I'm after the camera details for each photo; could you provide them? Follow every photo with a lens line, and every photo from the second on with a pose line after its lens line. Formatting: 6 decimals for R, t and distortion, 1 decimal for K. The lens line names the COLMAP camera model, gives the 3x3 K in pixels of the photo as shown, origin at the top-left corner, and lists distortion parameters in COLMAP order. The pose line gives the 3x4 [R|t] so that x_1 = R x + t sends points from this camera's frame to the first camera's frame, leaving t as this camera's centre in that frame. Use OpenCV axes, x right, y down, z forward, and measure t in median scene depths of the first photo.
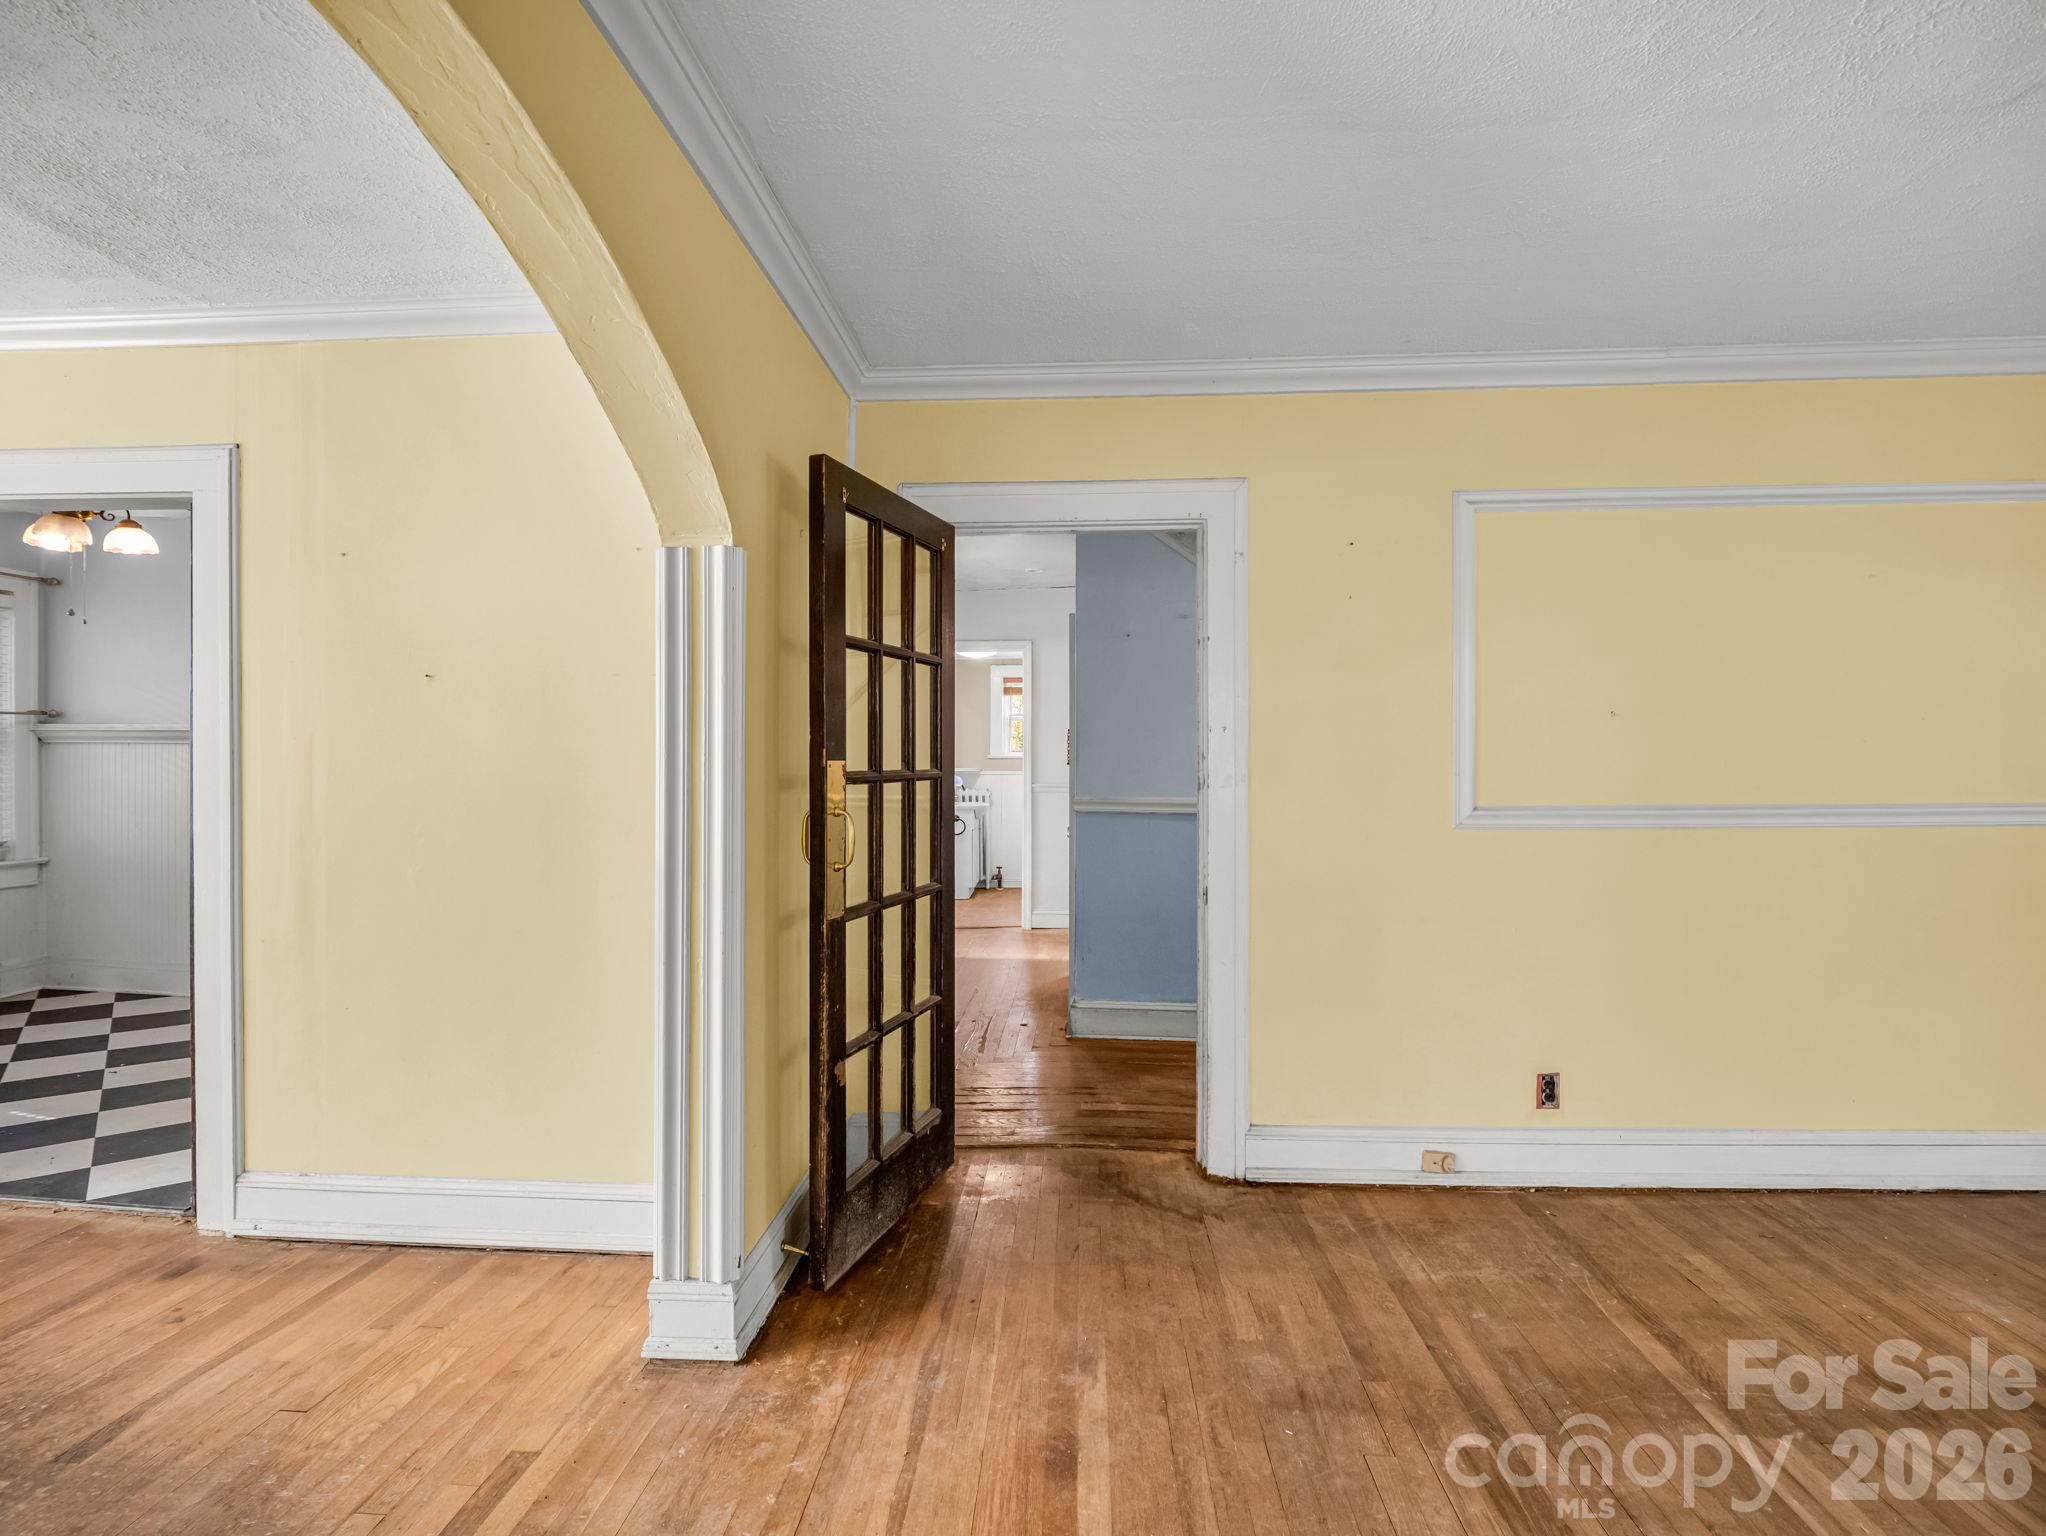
lens RADIAL K [[1023.9, 0, 1022.3], [0, 1023.9, 765.3], [0, 0, 1]] dist [-0.006442, 0.000849]
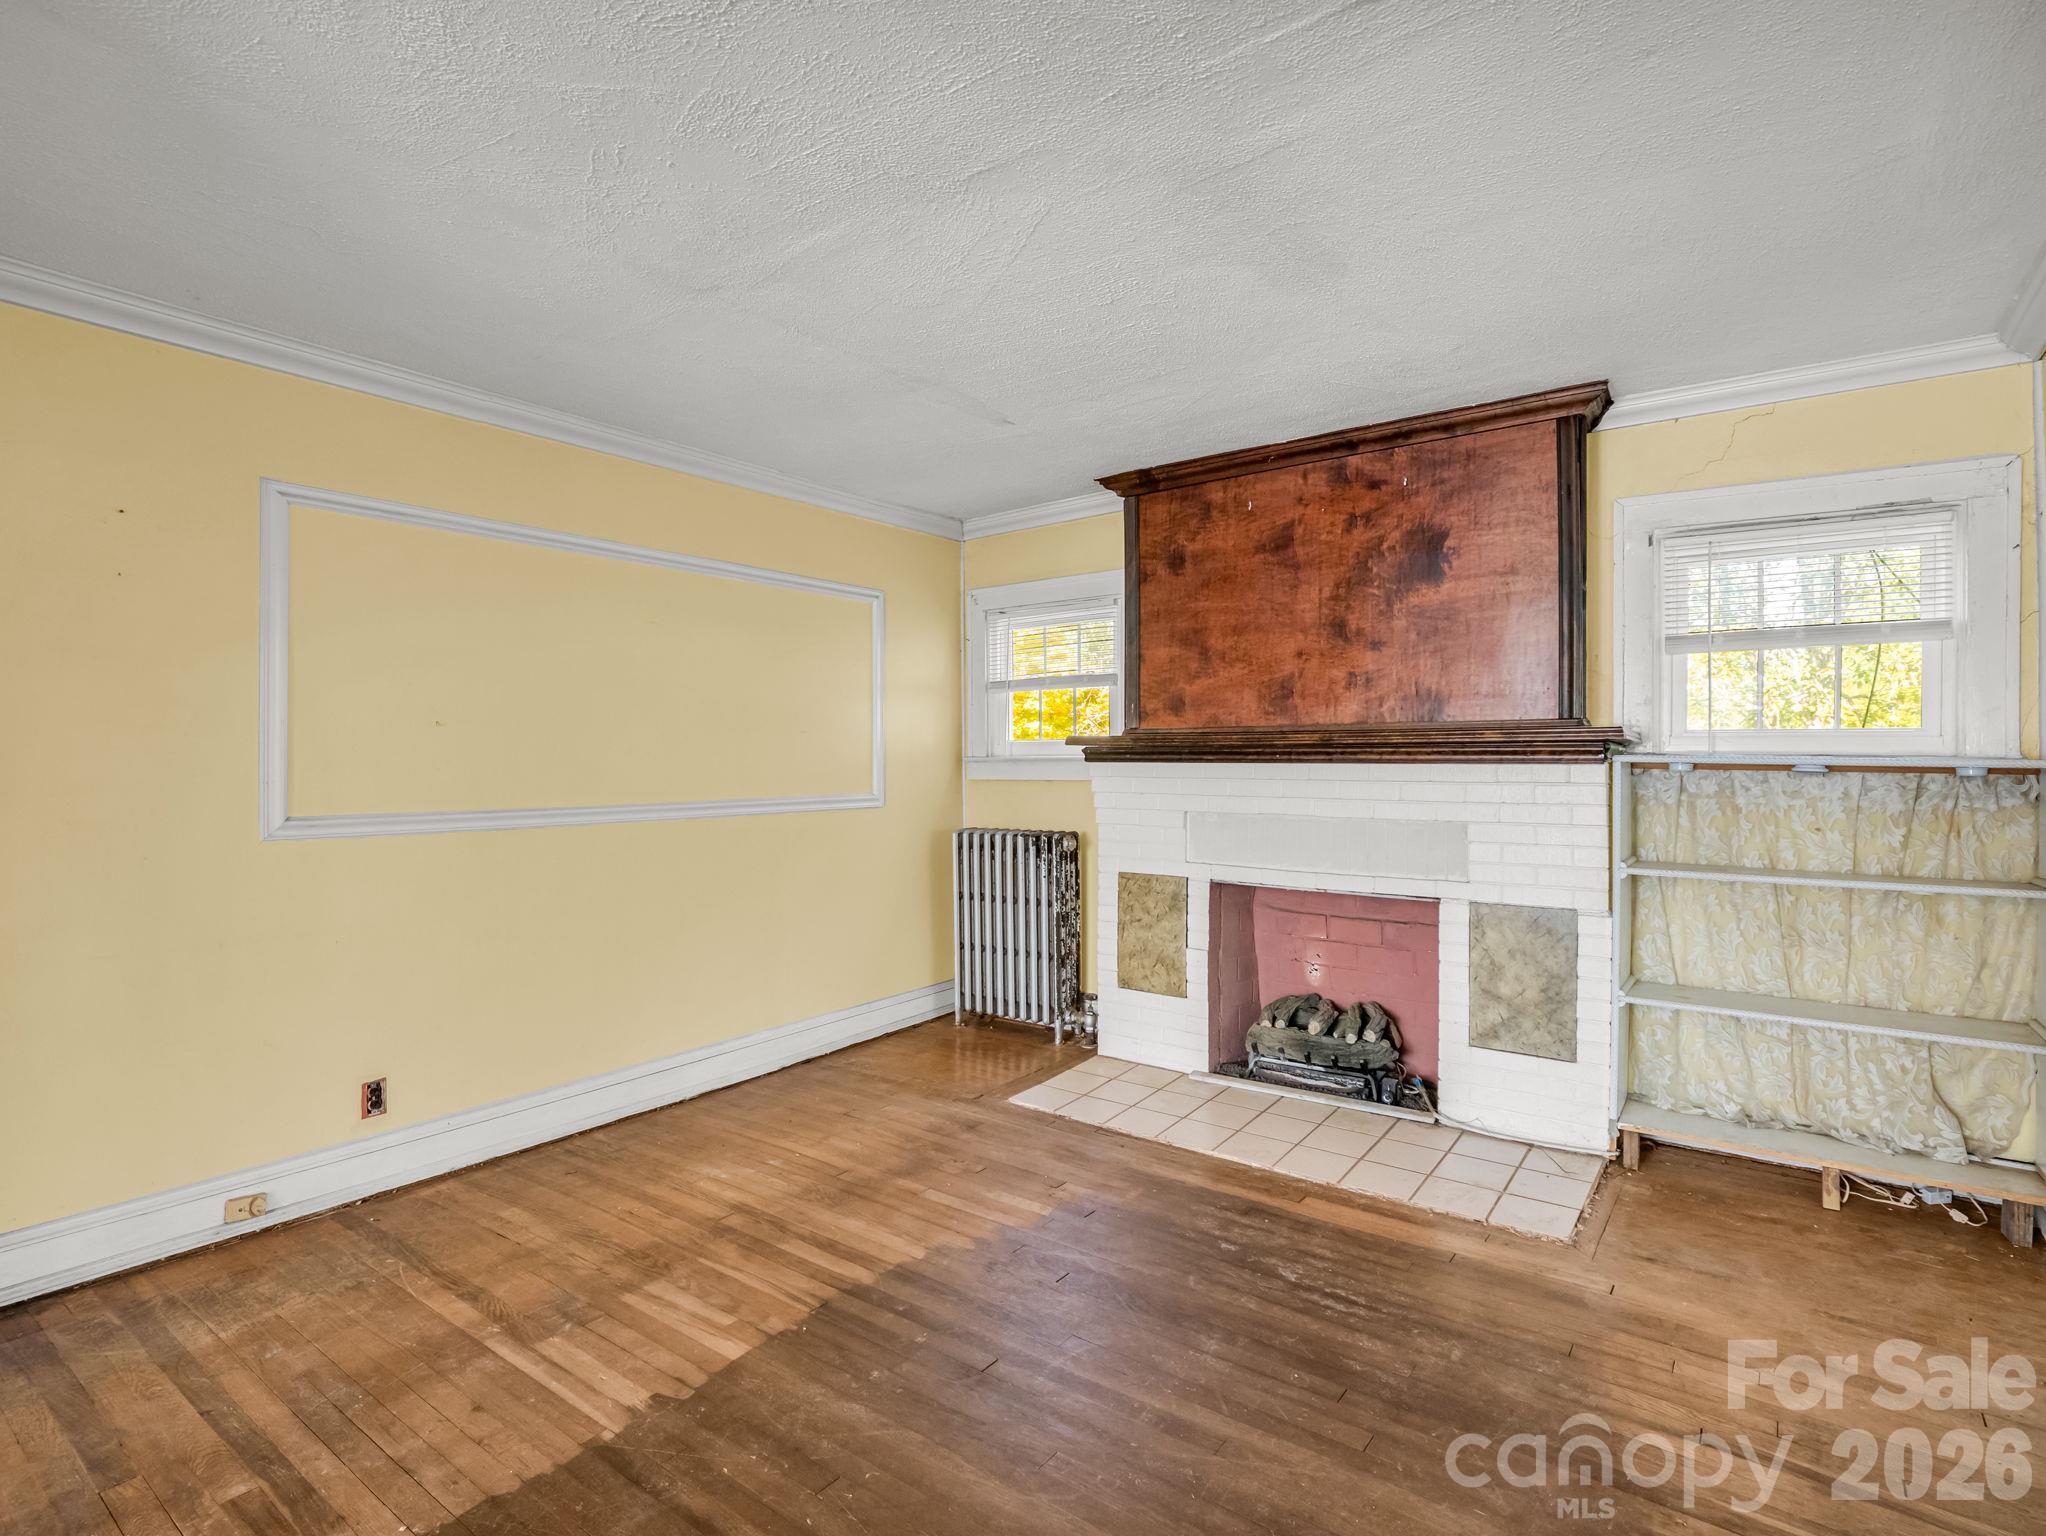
lens RADIAL K [[1023.9, 0, 1025.3], [0, 1023.9, 766.7], [0, 0, 1]] dist [-0.006442, 0.000849]
pose [[0.564295, -0.000358, 0.825573, 0.054548], [0.004854, 0.999984, -0.002884, -0.000045], [-0.825559, 0.005635, 0.564287, -0.103446]]
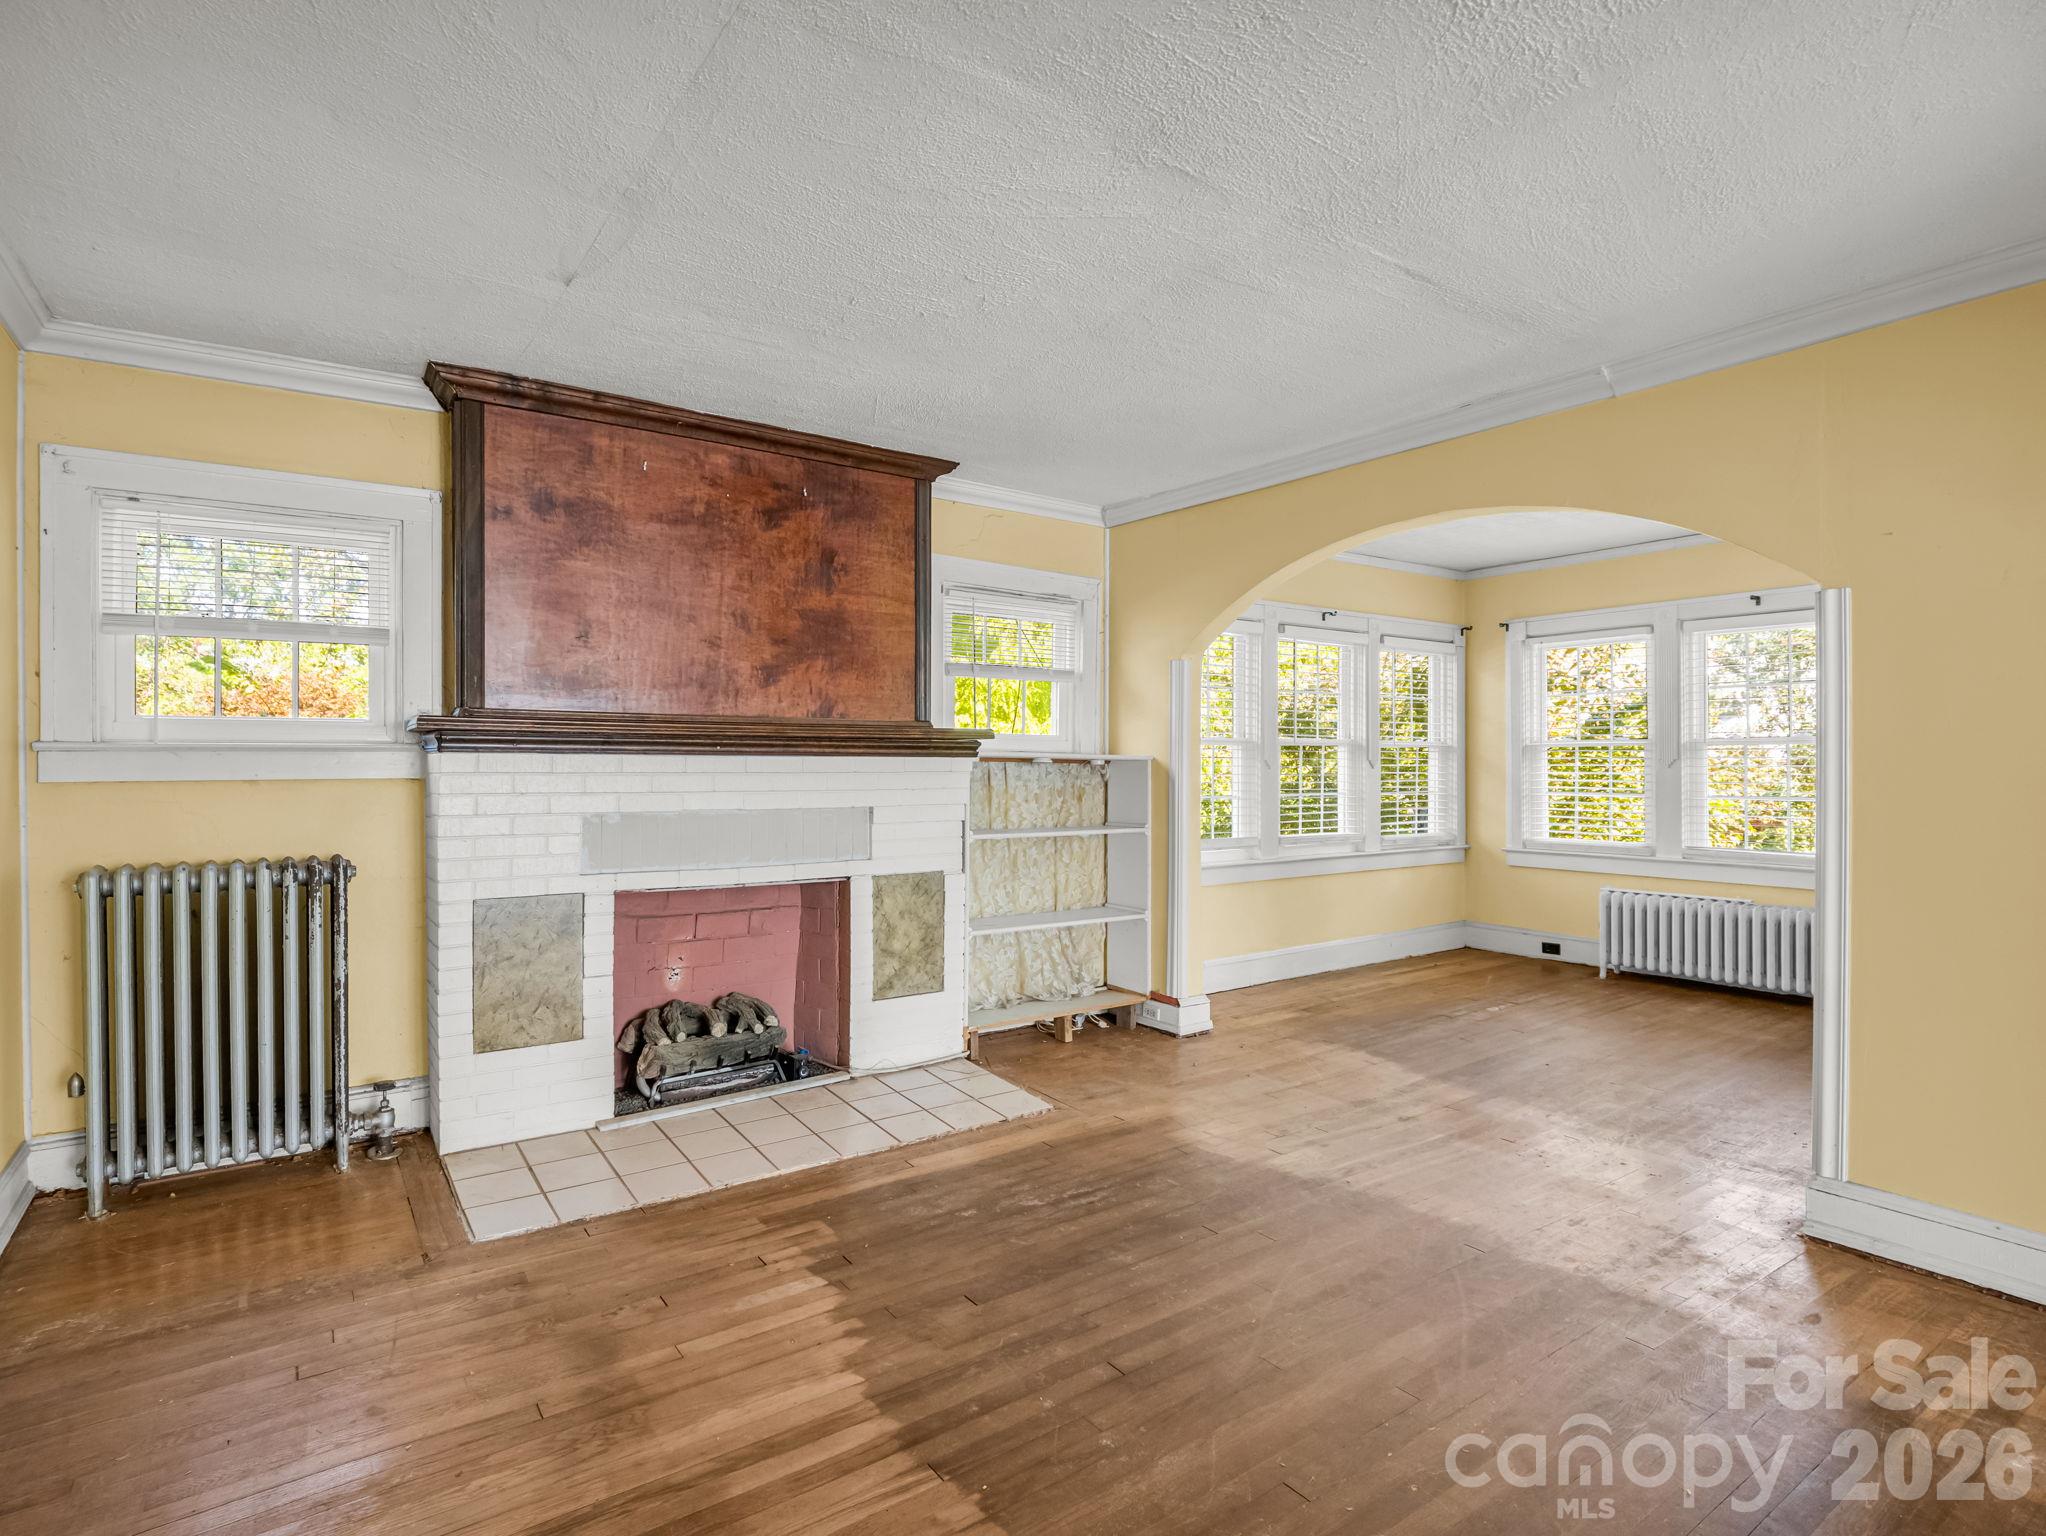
lens RADIAL K [[1023.9, 0, 1030.1], [0, 1023.9, 763.0], [0, 0, 1]] dist [-0.006442, 0.000849]
pose [[-0.600893, -0.006197, 0.799305, 0.116640], [0.003016, 0.999945, 0.010019, -0.011580], [-0.799324, 0.008431, -0.600842, 1.030099]]
